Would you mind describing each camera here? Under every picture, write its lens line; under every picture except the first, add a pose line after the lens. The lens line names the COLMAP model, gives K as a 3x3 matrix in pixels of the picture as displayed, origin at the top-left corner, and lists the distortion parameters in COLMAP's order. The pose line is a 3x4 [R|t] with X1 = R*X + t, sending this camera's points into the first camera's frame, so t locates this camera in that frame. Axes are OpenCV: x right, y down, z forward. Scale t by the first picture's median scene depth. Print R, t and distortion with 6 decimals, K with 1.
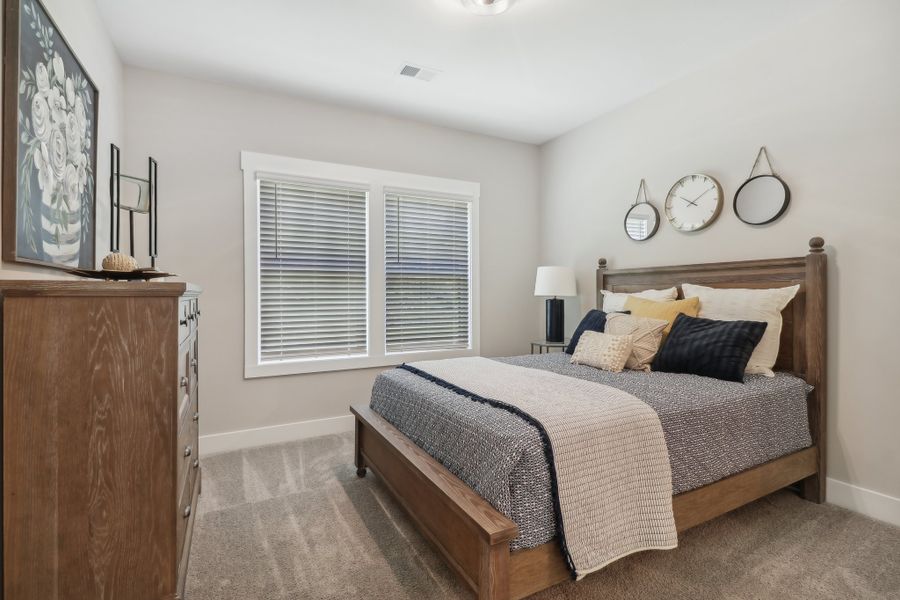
lens RADIAL K [[437.8, 0, 450.0], [0, 437.8, 300.0], [0, 0, 1]] dist [-0.006896, -0.001701]
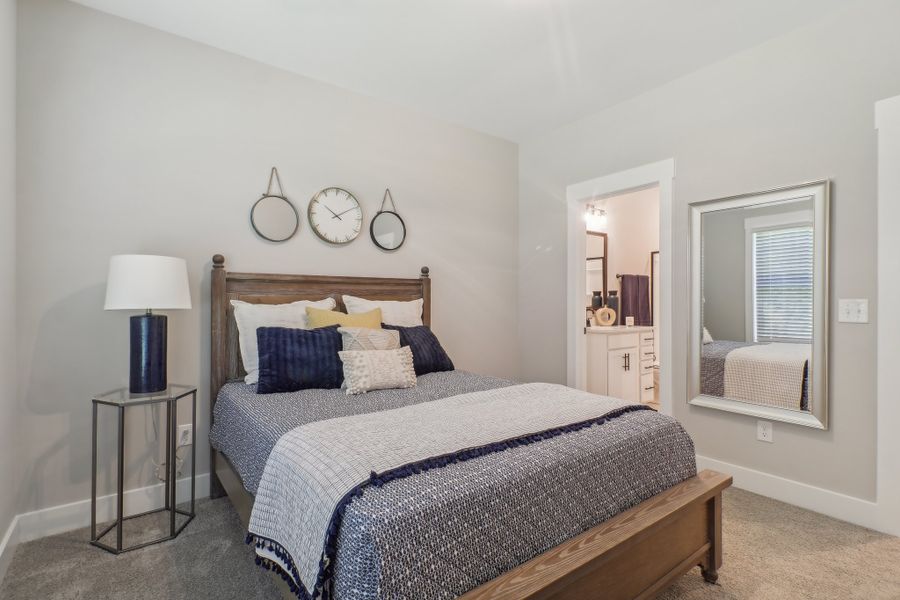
lens RADIAL K [[427.3, 0, 449.1], [0, 427.3, 303.7], [0, 0, 1]] dist [0.002338, -0.015582]
pose [[-0.162838, -0.000635, 0.986653, -0.480588], [0.014751, 0.999886, 0.003078, -0.016103], [-0.986543, 0.015055, -0.162810, 0.914688]]
